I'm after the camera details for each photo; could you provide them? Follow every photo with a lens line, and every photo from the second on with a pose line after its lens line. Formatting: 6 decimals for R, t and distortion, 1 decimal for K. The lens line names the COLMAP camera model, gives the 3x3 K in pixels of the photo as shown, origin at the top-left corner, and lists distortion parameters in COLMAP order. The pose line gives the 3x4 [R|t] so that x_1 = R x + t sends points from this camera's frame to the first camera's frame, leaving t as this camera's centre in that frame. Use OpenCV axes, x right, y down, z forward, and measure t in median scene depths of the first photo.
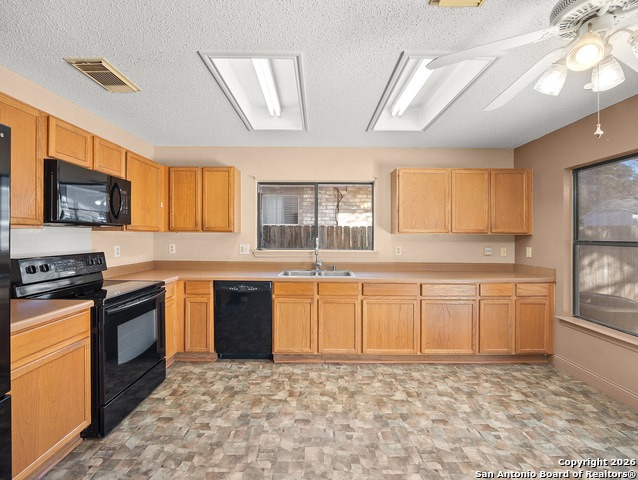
lens RADIAL K [[289.5, 0, 319.7], [0, 289.5, 237.2], [0, 0, 1]] dist [-0.018978, 0.001566]
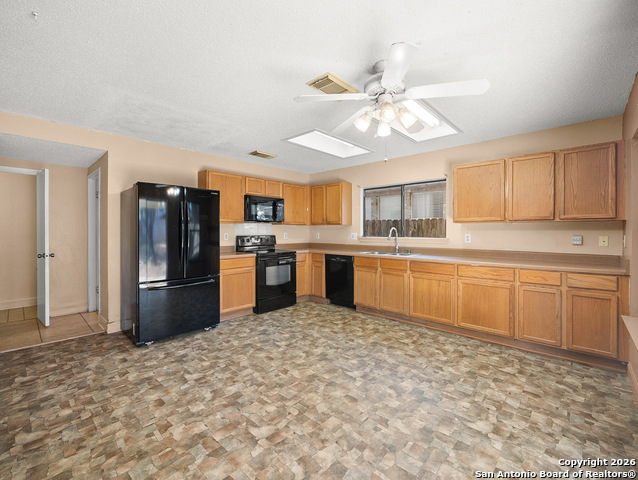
lens RADIAL K [[289.5, 0, 317.8], [0, 289.5, 236.2], [0, 0, 1]] dist [-0.018978, 0.001566]
pose [[0.723379, 0.005946, -0.690425, 0.746267], [-0.001240, 0.999972, 0.007313, 0.037317], [0.690450, -0.004433, 0.723367, -0.225198]]
